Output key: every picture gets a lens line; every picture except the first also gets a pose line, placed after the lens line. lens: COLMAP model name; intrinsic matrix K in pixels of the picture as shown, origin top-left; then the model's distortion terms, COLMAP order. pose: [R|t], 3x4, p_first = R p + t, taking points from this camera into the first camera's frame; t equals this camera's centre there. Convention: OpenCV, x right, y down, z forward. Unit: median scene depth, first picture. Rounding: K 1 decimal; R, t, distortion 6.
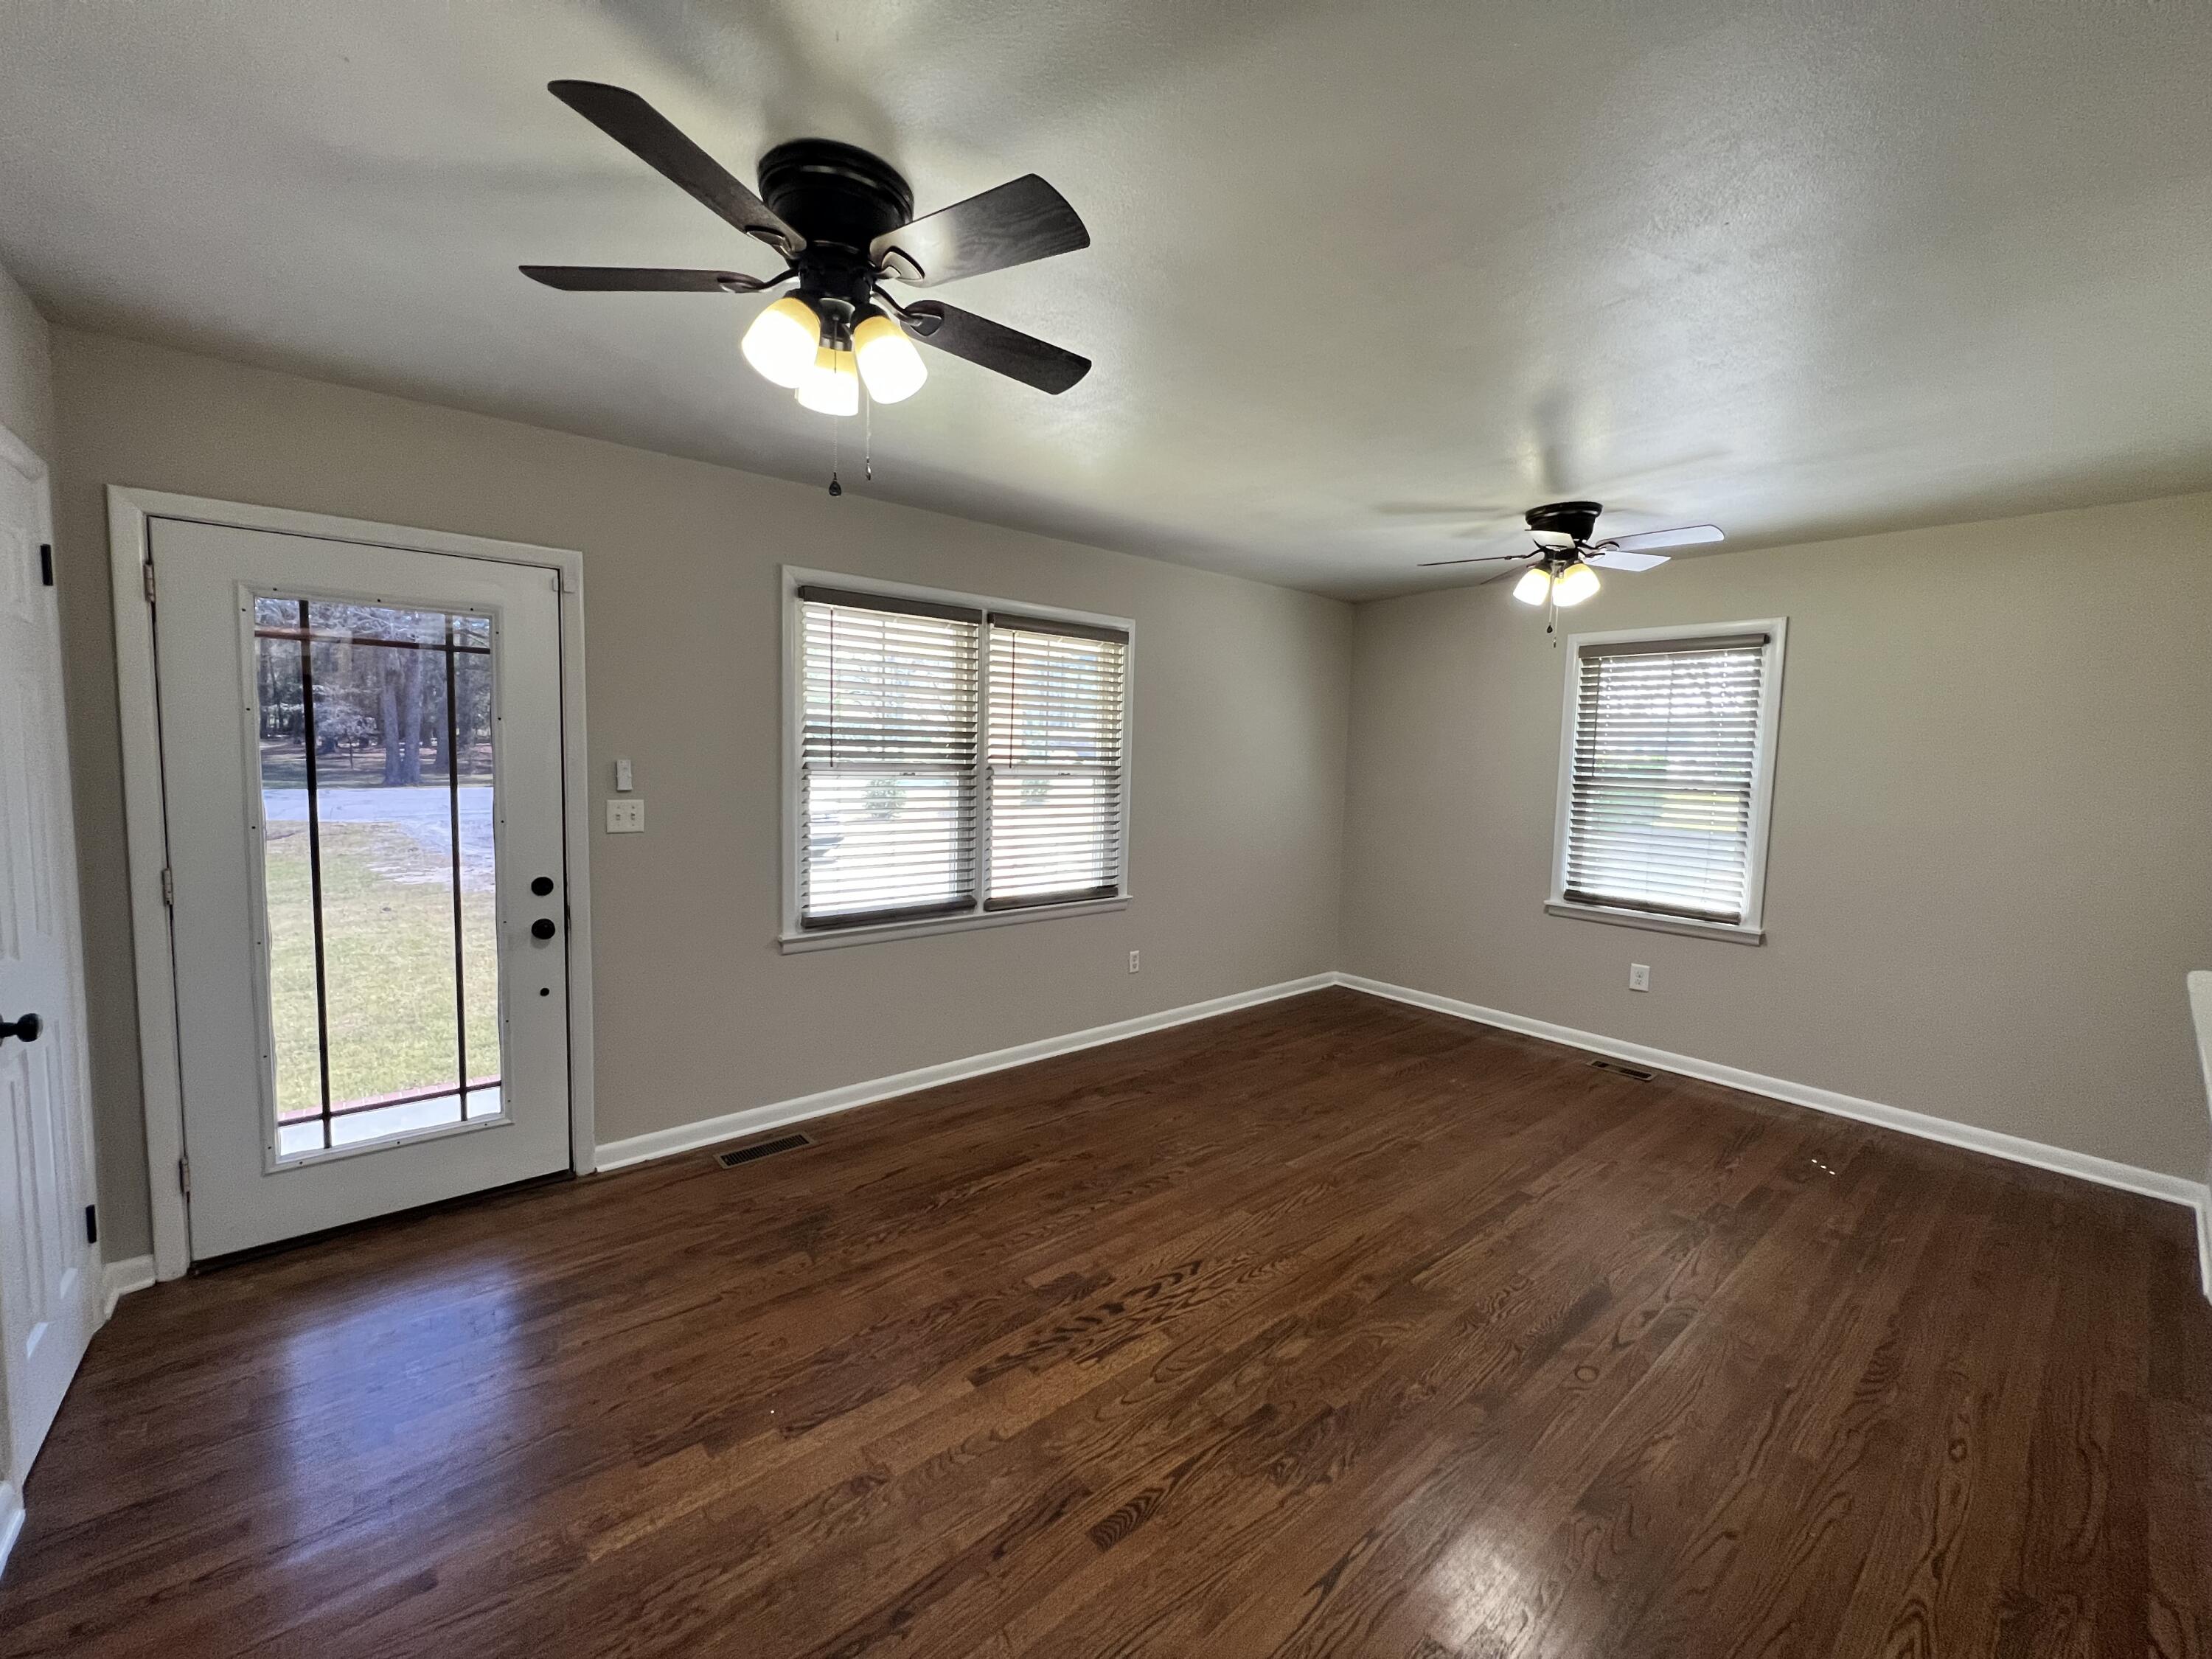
lens RADIAL K [[887.8, 0, 1100.2], [0, 887.8, 821.1], [0, 0, 1]] dist [-0.006875, 0.000737]
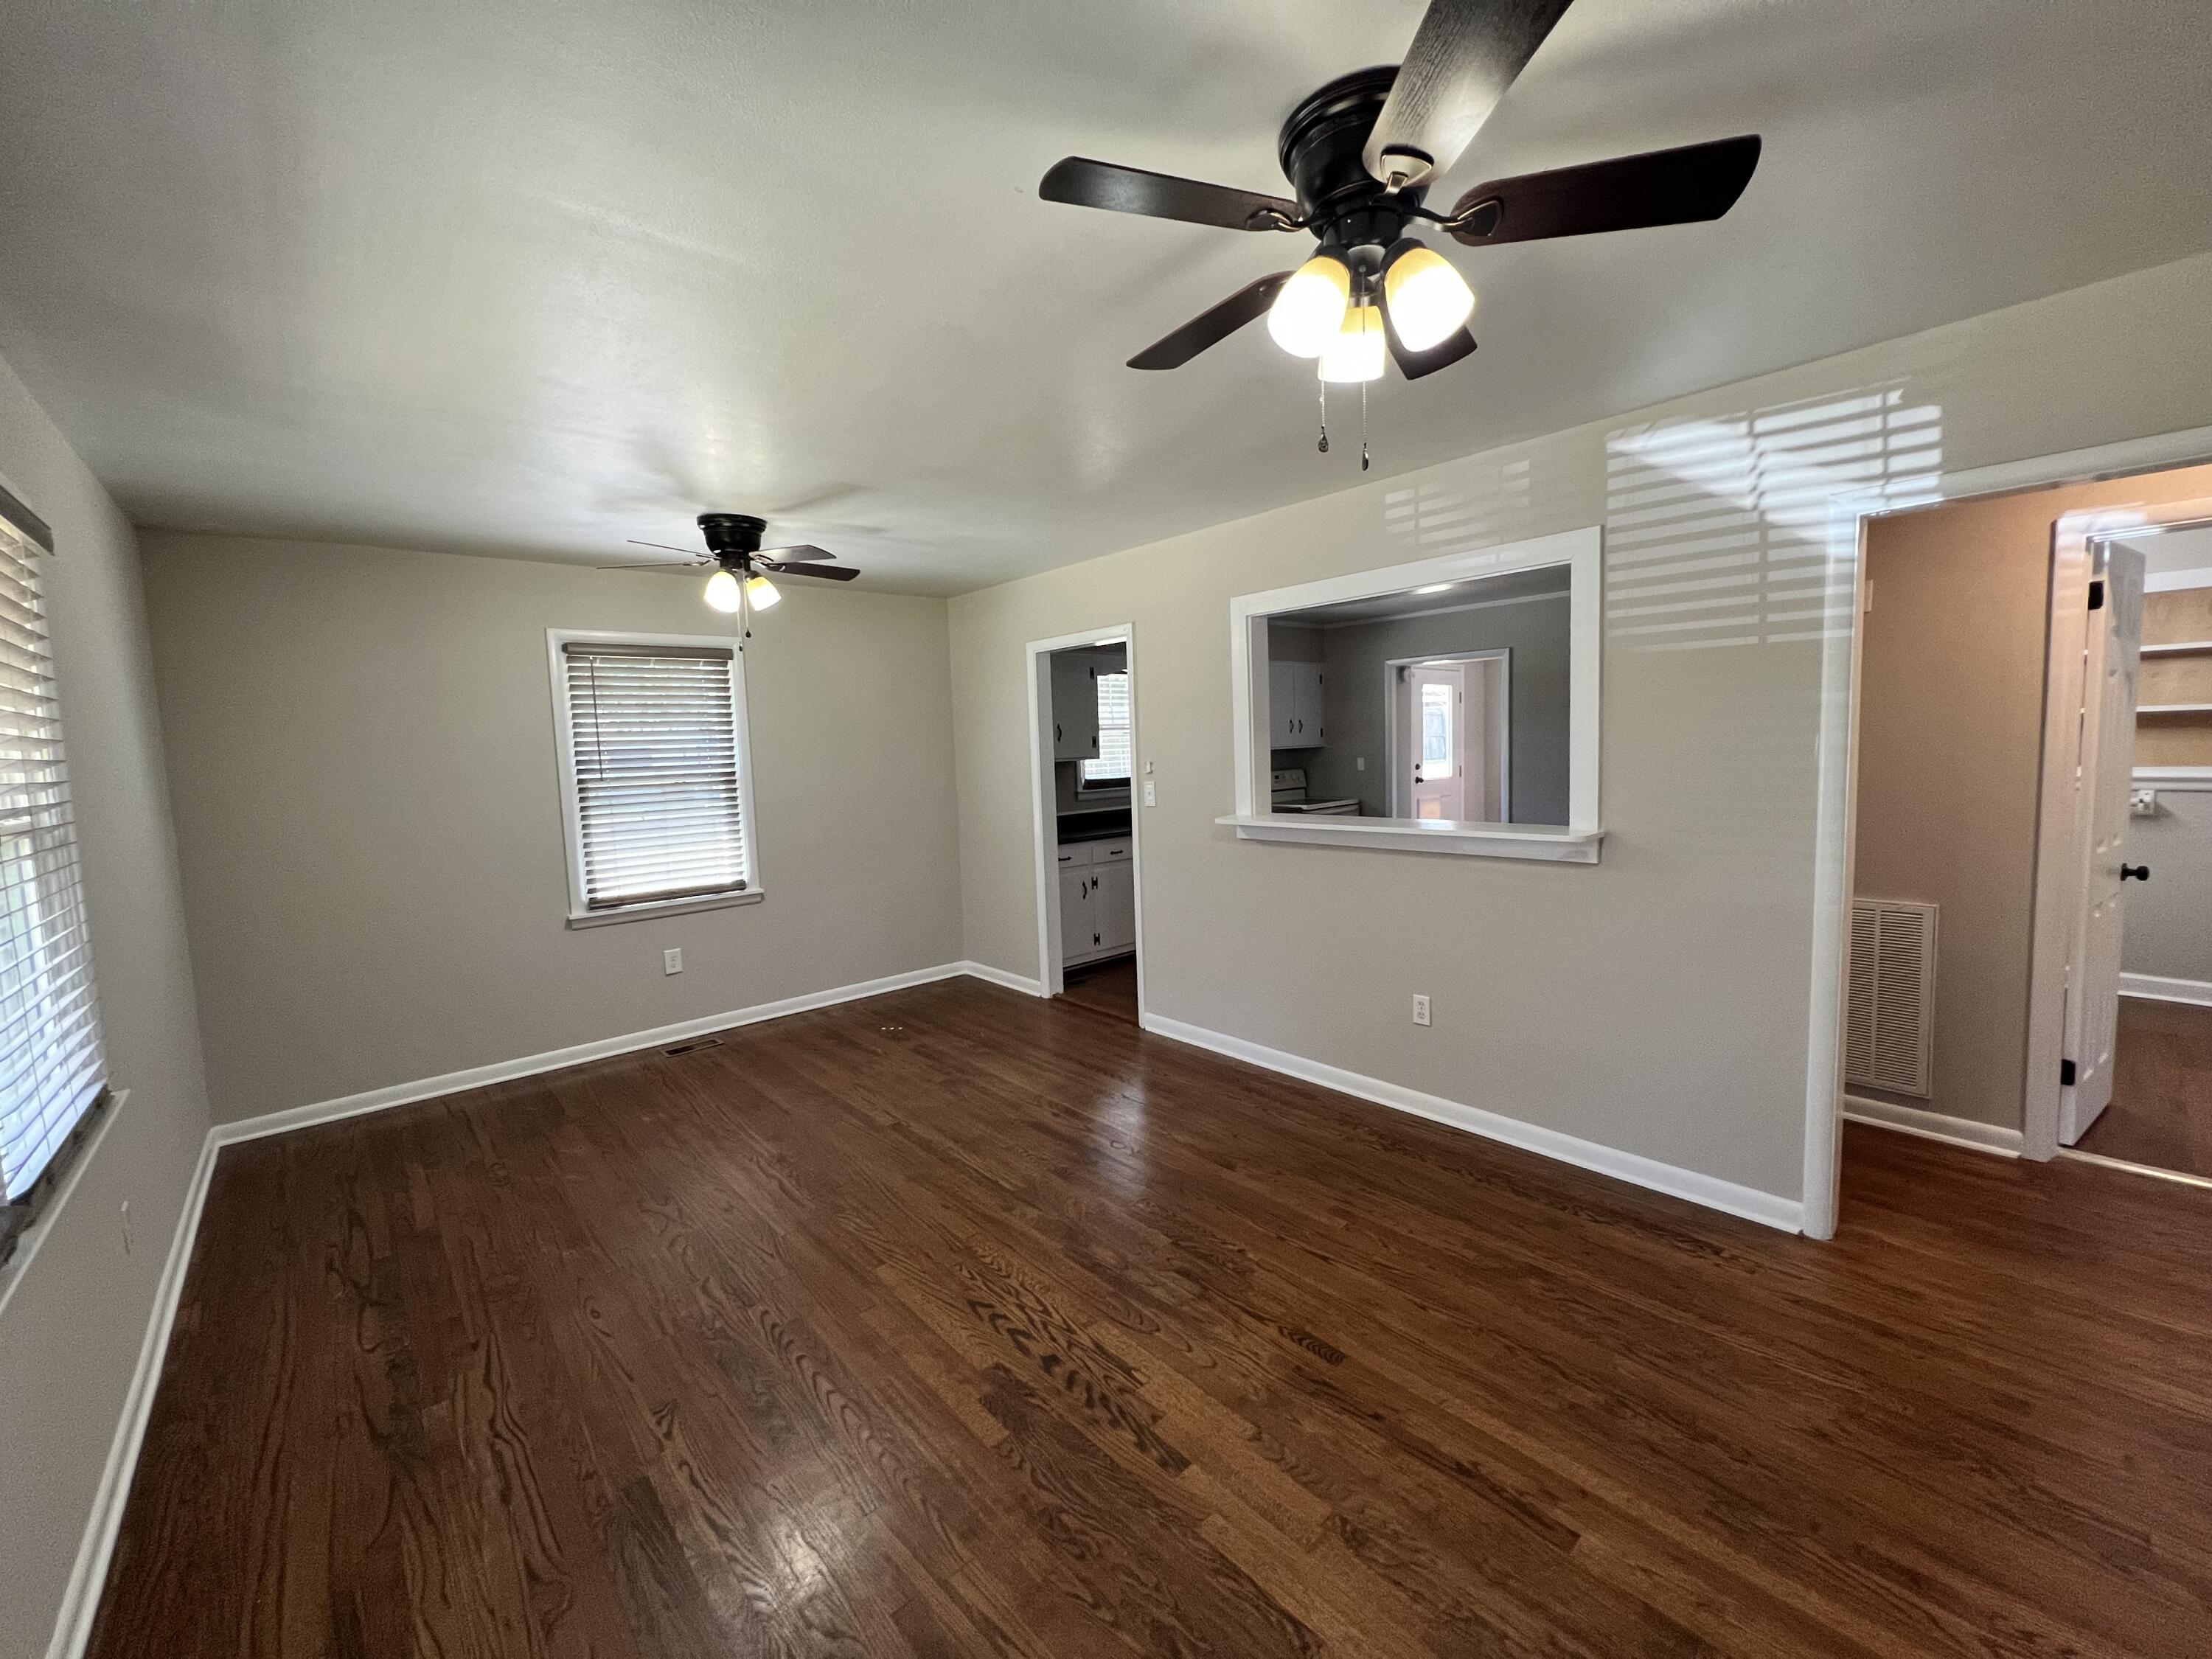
lens RADIAL K [[887.8, 0, 1100.2], [0, 887.8, 821.1], [0, 0, 1]] dist [-0.006875, 0.000737]
pose [[-0.025503, -0.114497, 0.993096, -0.702269], [0.116930, 0.986259, 0.116711, -0.086322], [-0.992813, 0.119099, -0.011764, 0.756167]]
